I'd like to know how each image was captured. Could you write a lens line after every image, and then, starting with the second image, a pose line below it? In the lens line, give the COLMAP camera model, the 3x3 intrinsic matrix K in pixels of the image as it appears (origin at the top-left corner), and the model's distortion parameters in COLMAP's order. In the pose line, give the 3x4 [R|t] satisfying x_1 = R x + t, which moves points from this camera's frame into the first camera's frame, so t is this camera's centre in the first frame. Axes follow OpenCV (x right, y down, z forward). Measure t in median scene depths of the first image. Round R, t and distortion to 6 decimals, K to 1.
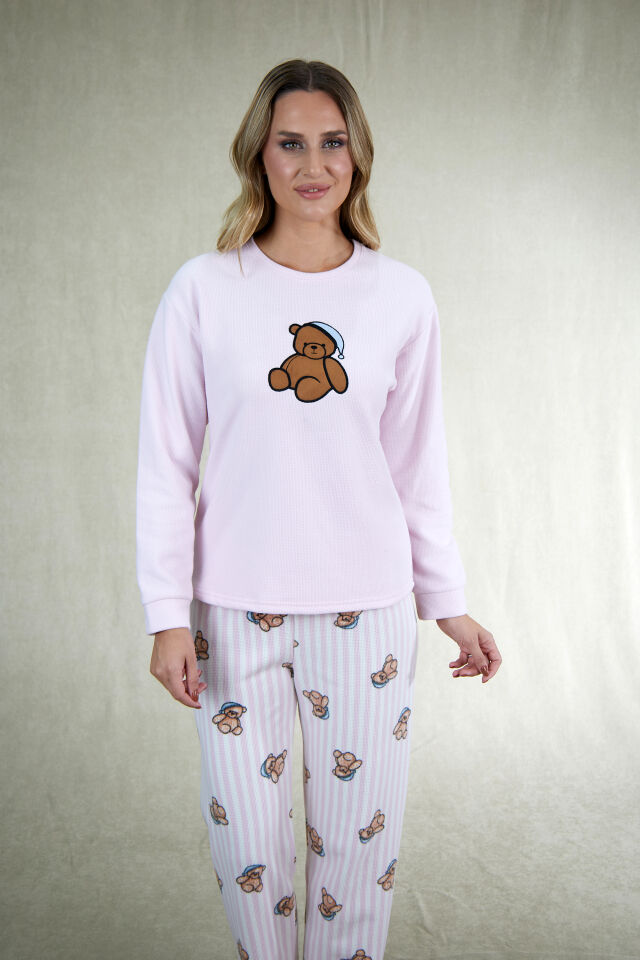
lens RADIAL K [[1363.8, 0, 320.0], [0, 1363.8, 480.0], [0, 0, 1]] dist [0.059452, -0.054245]
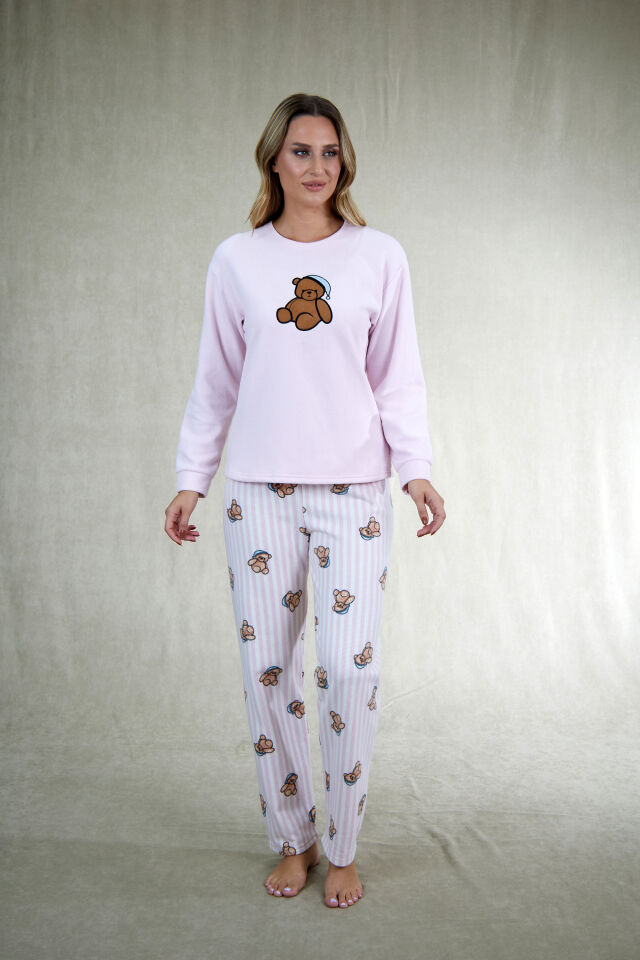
lens RADIAL K [[1369.0, 0, 318.2], [0, 1369.0, 483.6], [0, 0, 1]] dist [0.028022, 0.084479]
pose [[0.998755, 0.007365, -0.049347, 0.041238], [-0.011523, 0.996356, -0.084506, 0.127805], [0.048545, 0.084969, 0.995200, -0.216292]]
